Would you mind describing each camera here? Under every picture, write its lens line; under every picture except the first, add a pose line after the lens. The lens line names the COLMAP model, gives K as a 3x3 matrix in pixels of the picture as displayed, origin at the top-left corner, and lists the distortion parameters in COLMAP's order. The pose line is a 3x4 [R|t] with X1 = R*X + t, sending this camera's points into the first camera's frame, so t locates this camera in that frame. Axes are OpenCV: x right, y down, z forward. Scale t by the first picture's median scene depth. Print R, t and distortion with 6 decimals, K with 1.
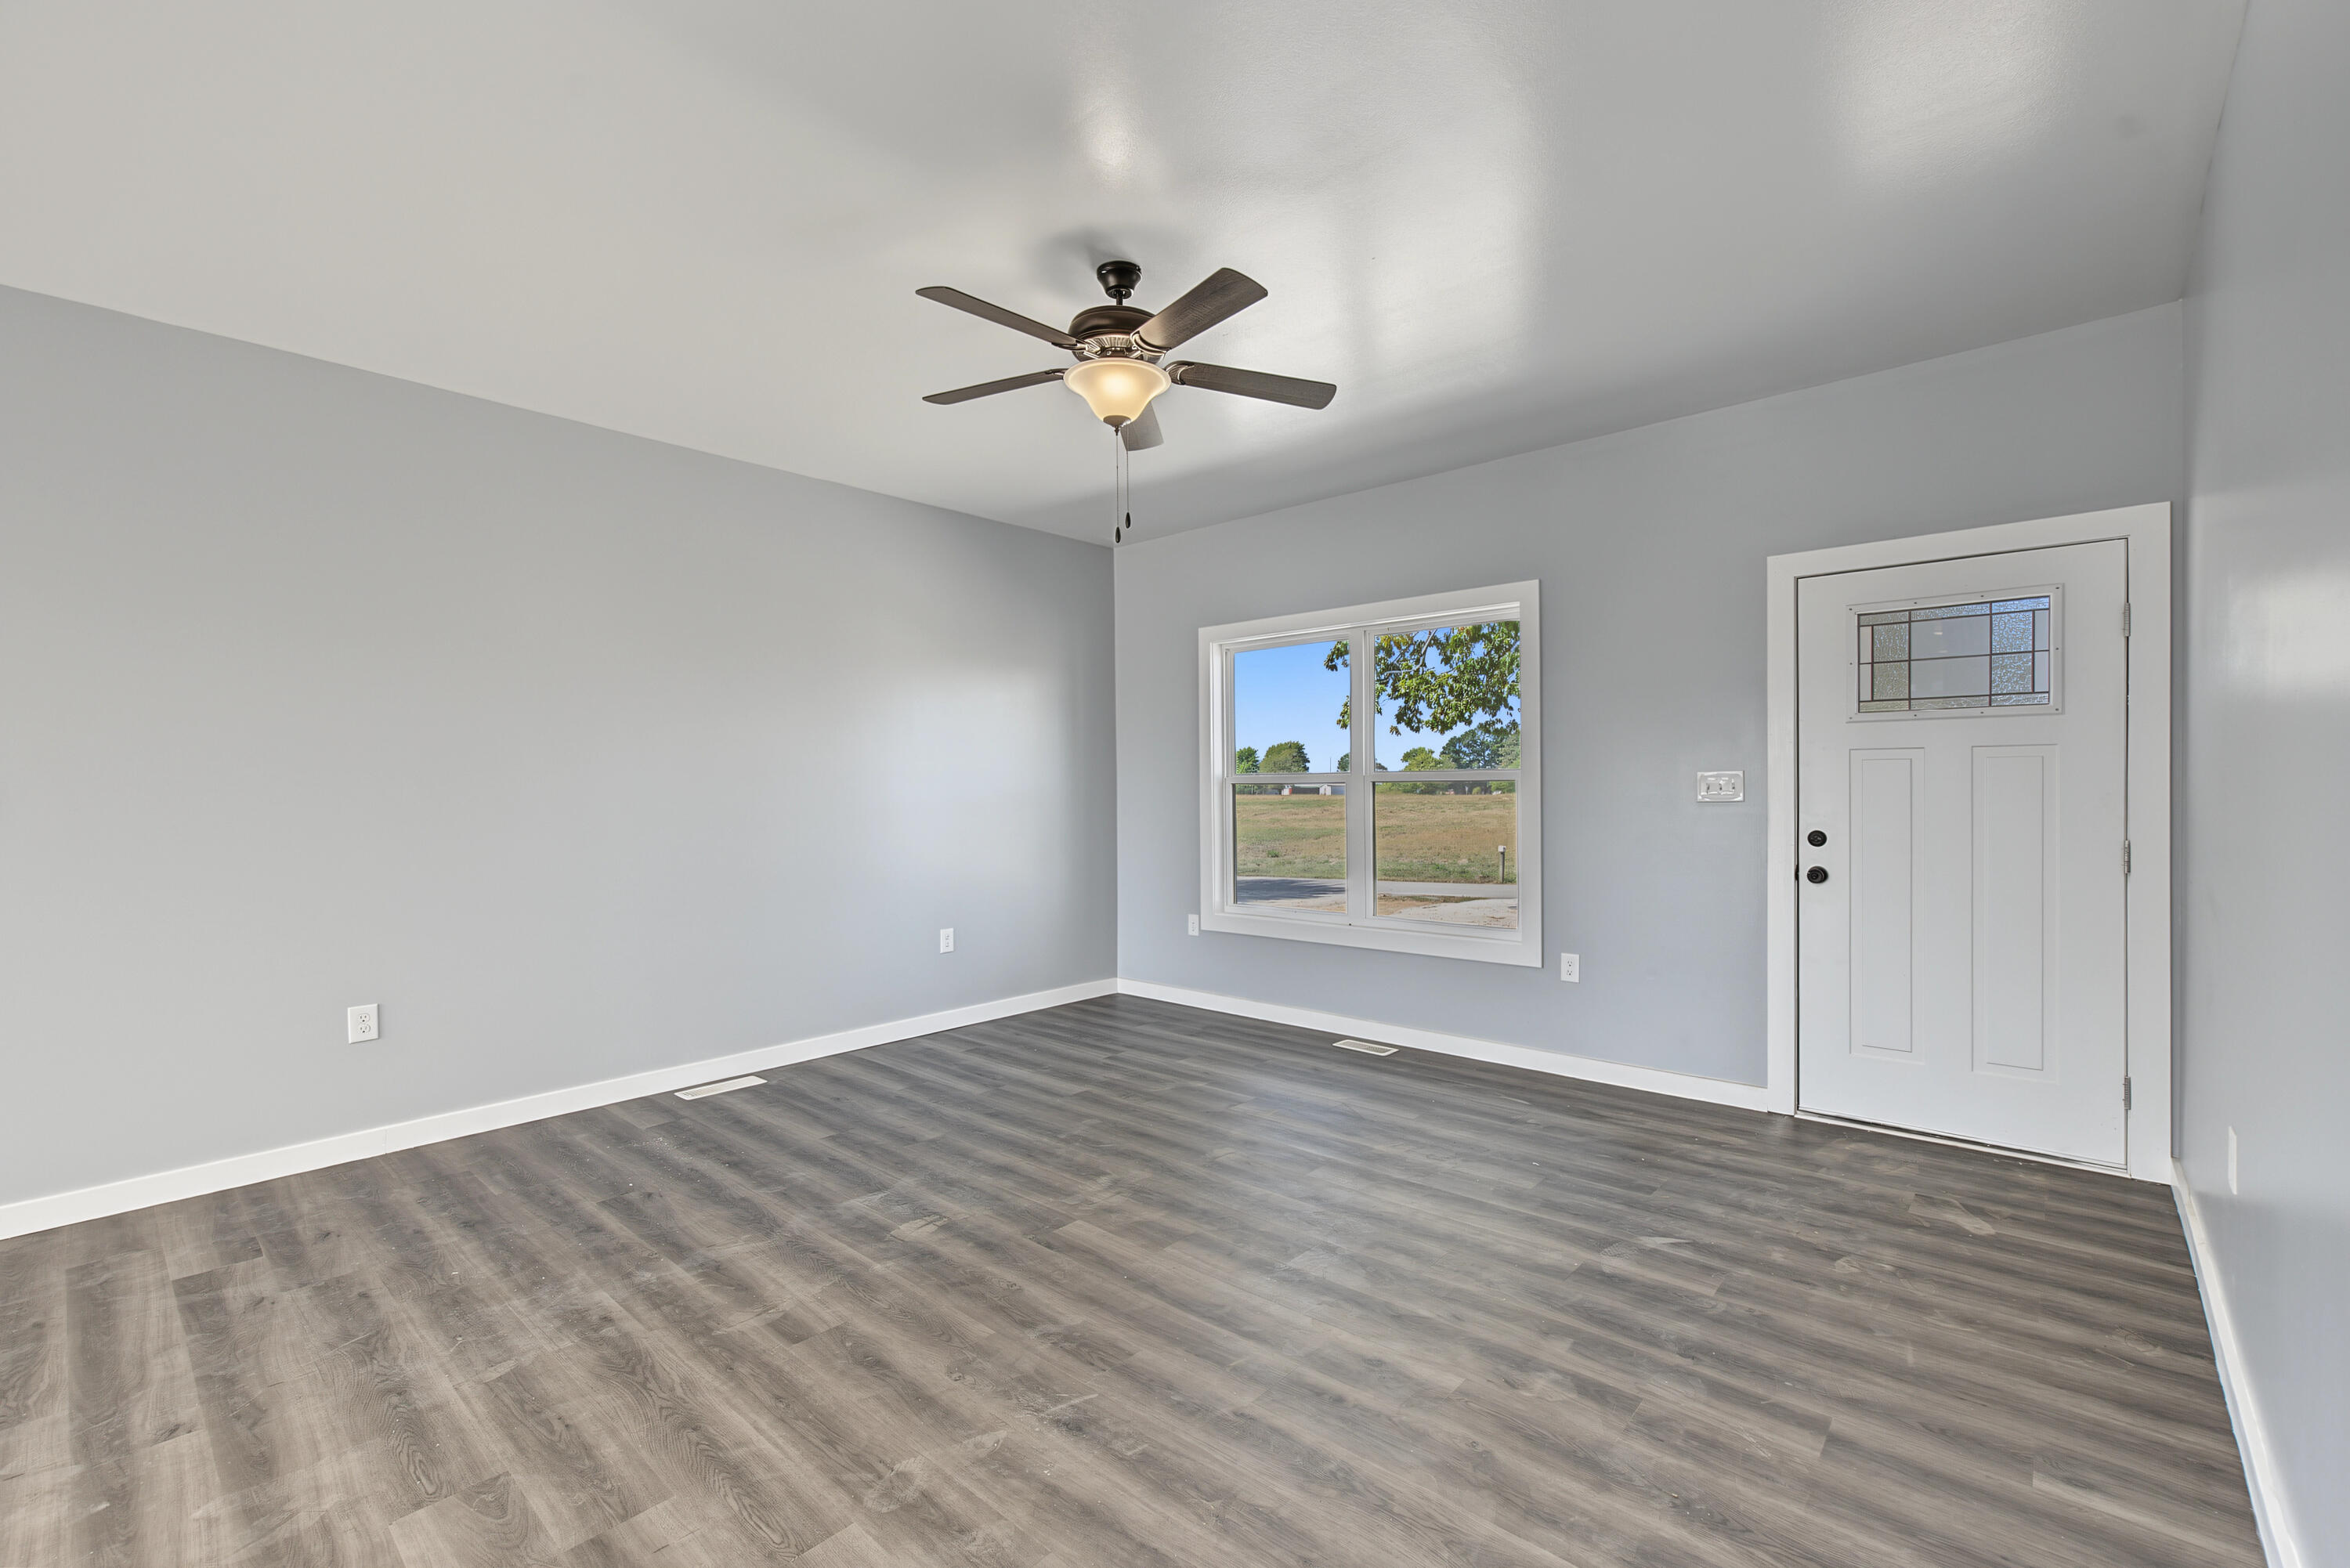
lens RADIAL K [[1002.8, 0, 1177.1], [0, 1002.8, 784.7], [0, 0, 1]] dist [-0.008471, 0.001876]
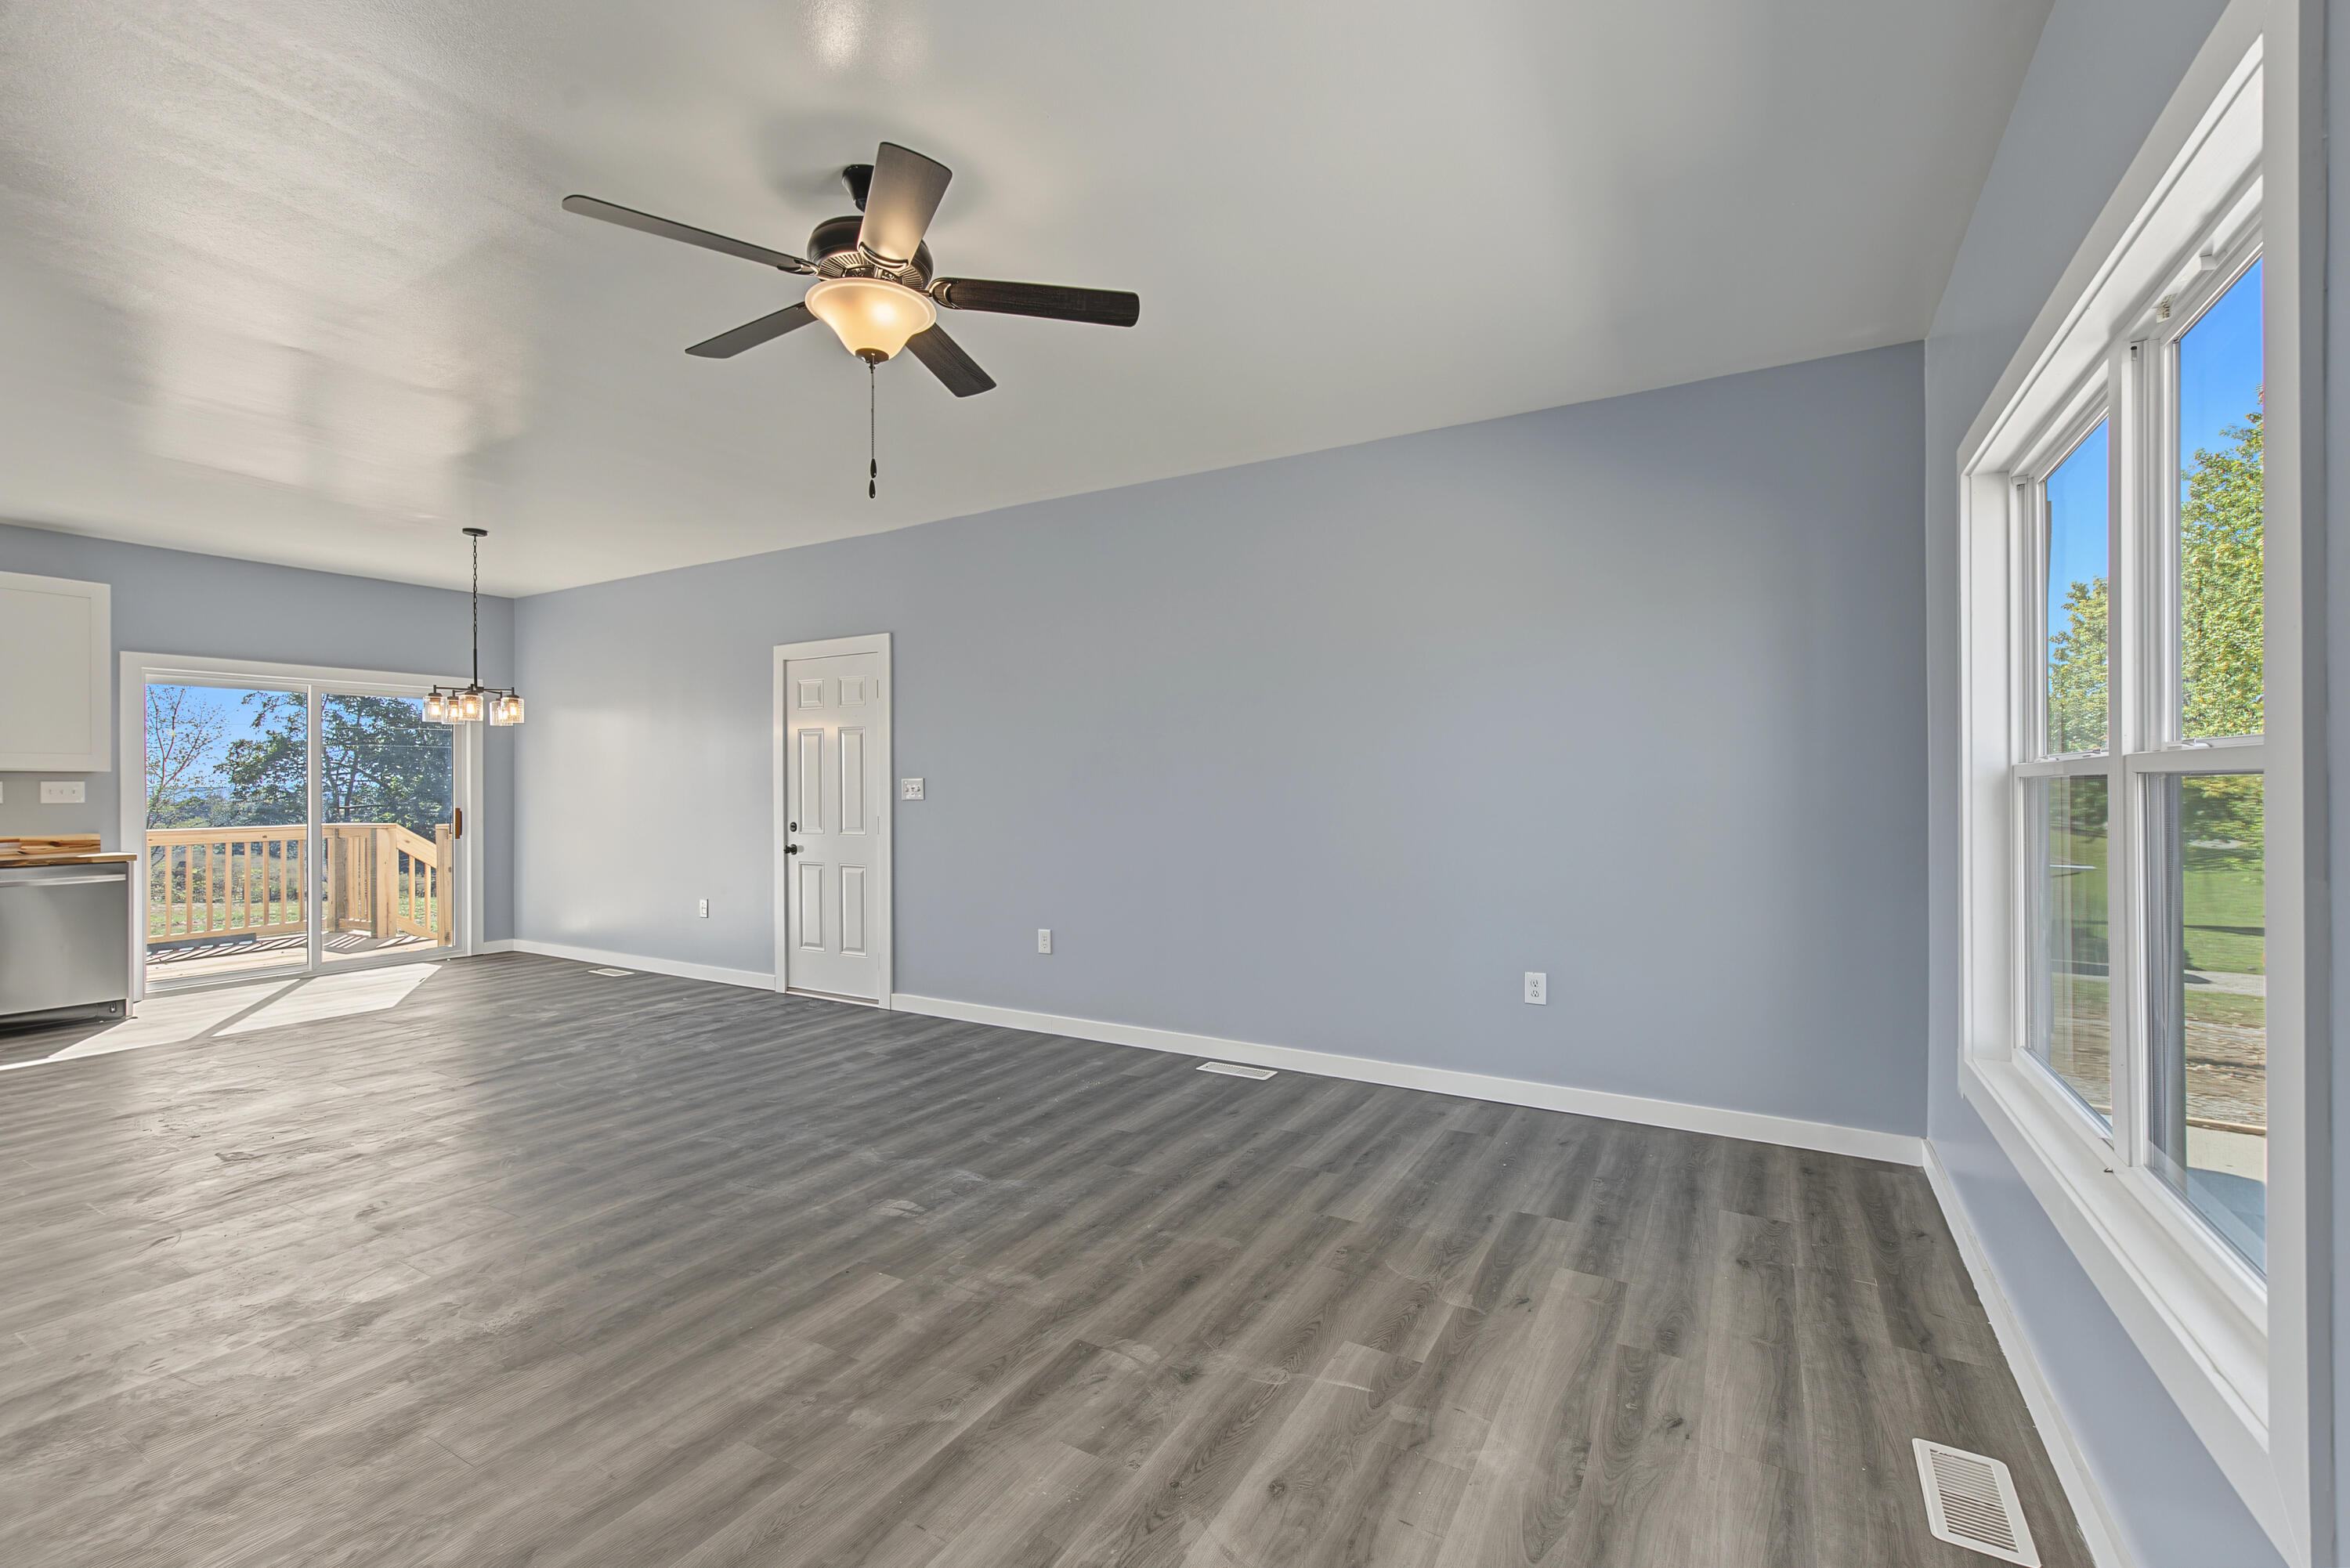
lens RADIAL K [[1002.8, 0, 1172.0], [0, 1002.8, 784.5], [0, 0, 1]] dist [-0.008471, 0.001876]
pose [[0.196178, 0.005303, -0.980554, 0.674835], [0.003424, 0.999976, 0.006093, -0.001145], [0.980562, -0.004553, 0.196155, 0.896087]]
